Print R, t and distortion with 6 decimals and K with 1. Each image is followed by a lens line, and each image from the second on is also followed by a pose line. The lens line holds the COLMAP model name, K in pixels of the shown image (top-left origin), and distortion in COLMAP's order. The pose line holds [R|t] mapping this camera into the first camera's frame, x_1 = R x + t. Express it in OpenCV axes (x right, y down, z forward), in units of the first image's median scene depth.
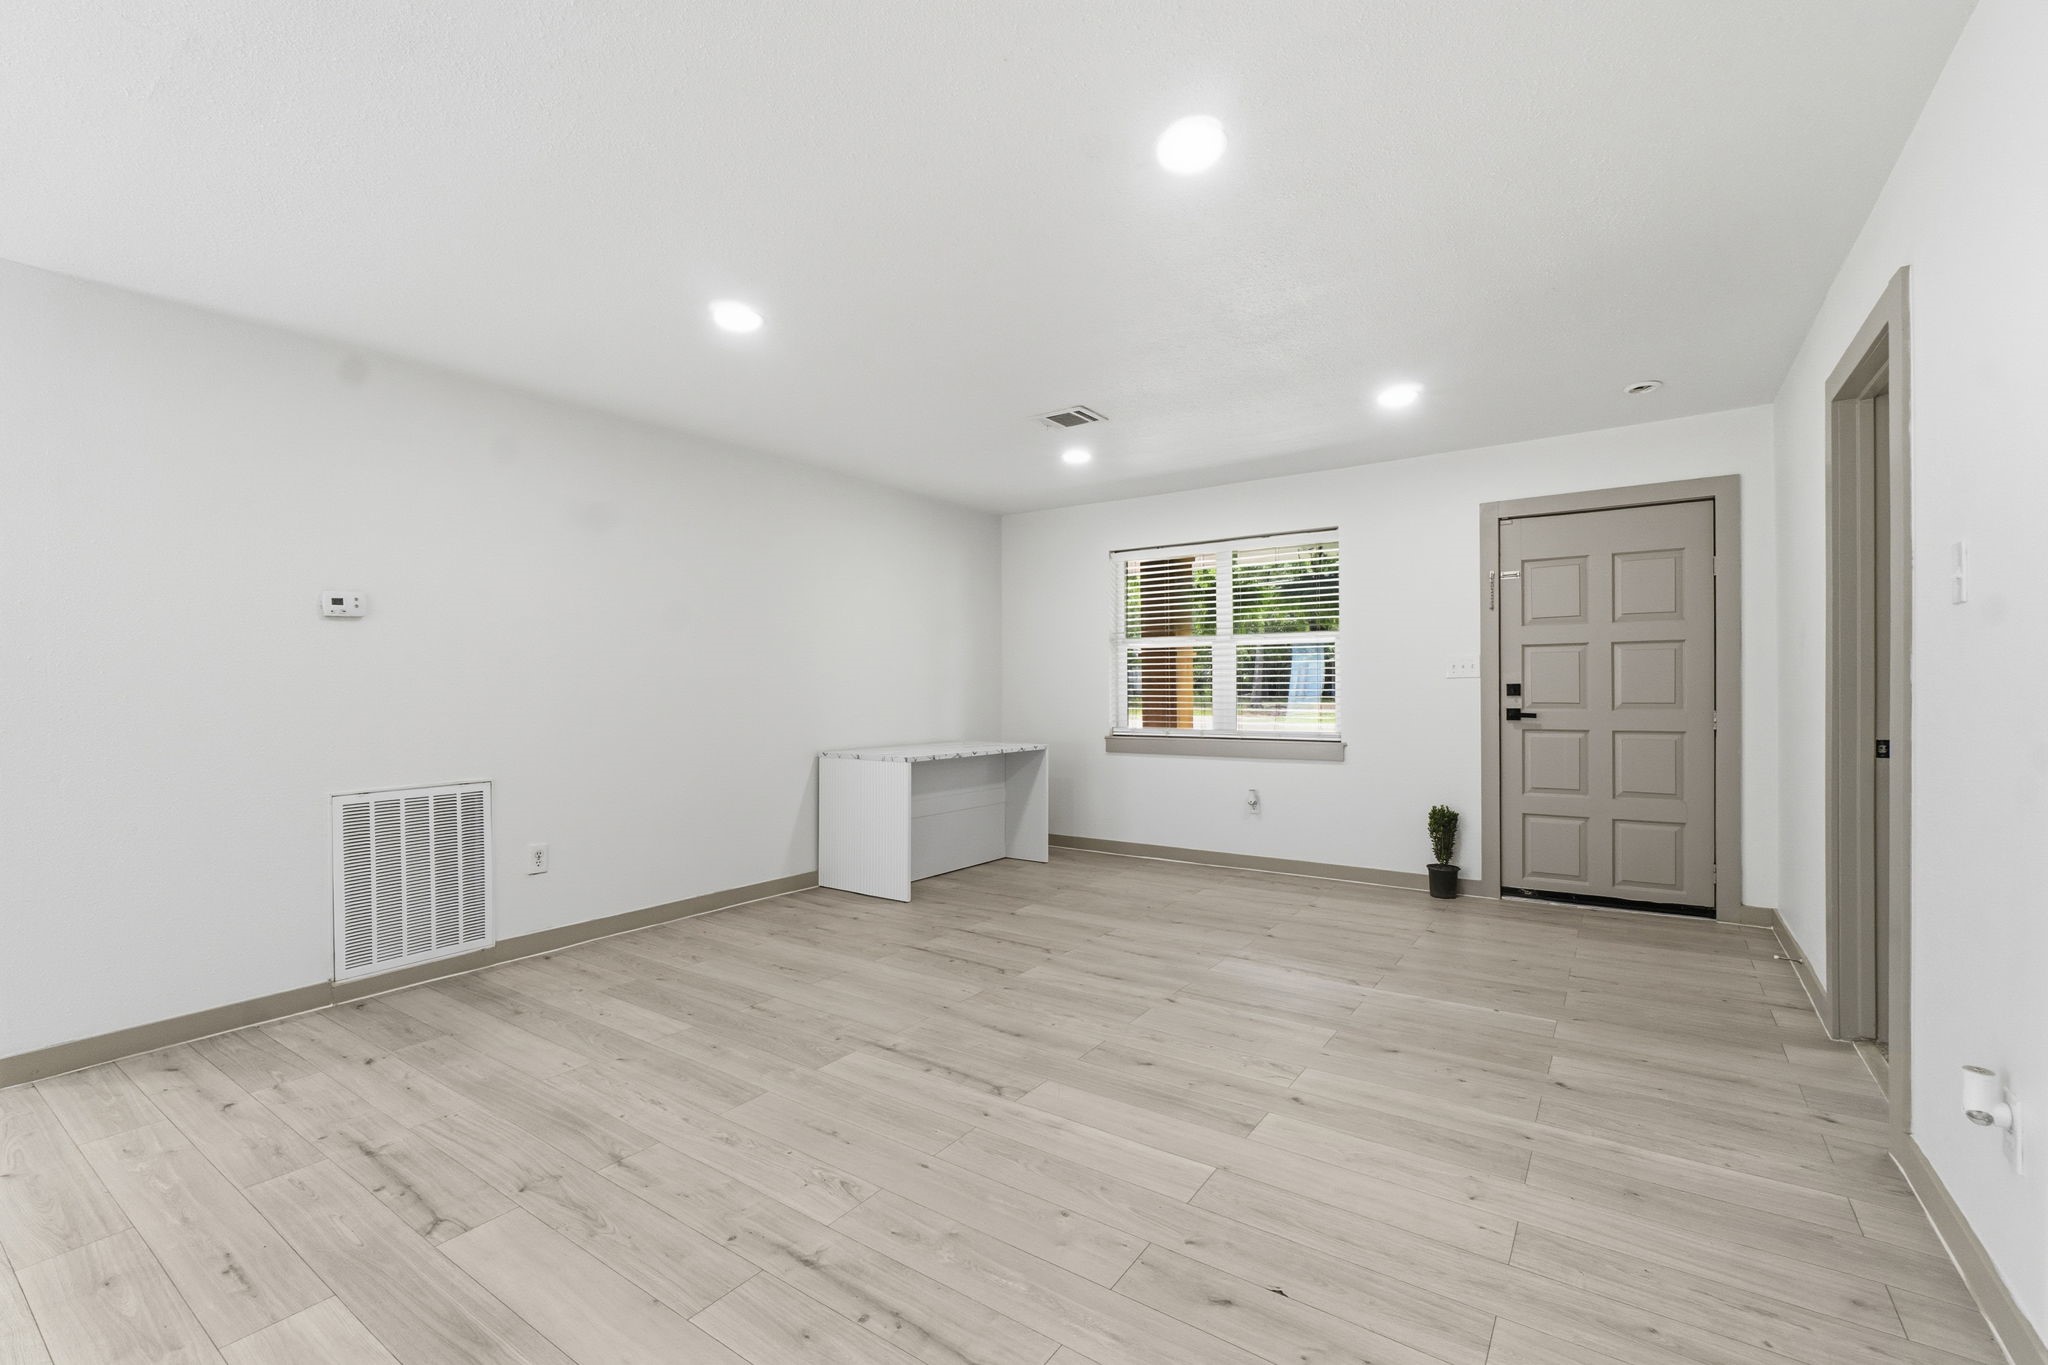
lens RADIAL K [[891.9, 0, 1007.2], [0, 891.9, 691.2], [0, 0, 1]] dist [-0.009591, 0.000973]
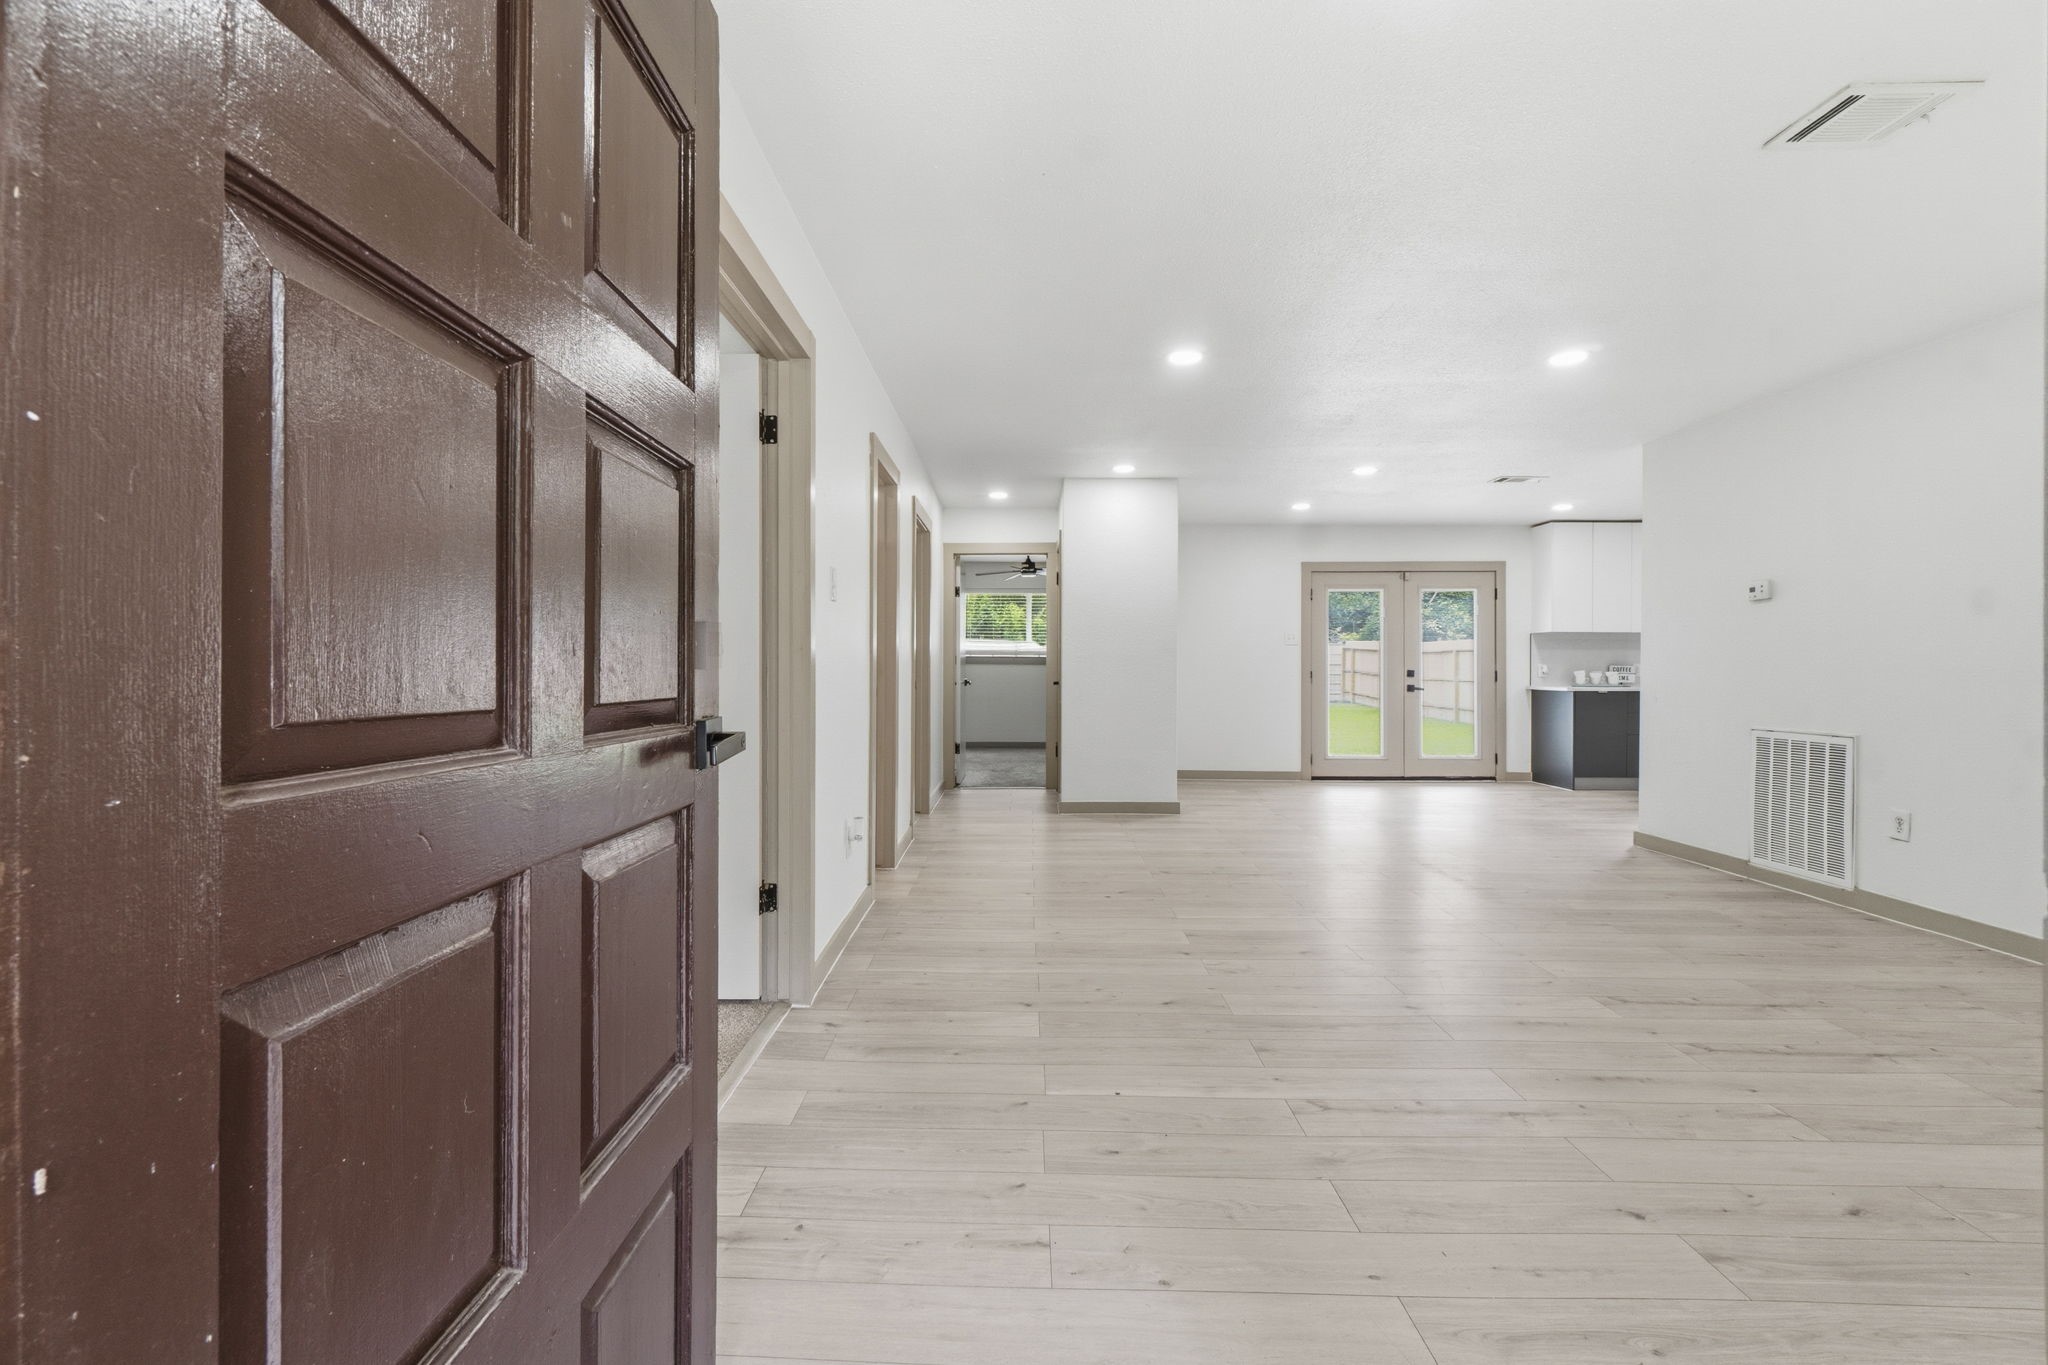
lens RADIAL K [[878.6, 0, 1030.5], [0, 878.6, 676.8], [0, 0, 1]] dist [0.000043, 0.000000]
pose [[-0.809697, 0.011455, -0.586736, 0.908265], [-0.002735, 0.999725, 0.023292, 0.005594], [0.586842, 0.020464, -0.809443, 1.356461]]
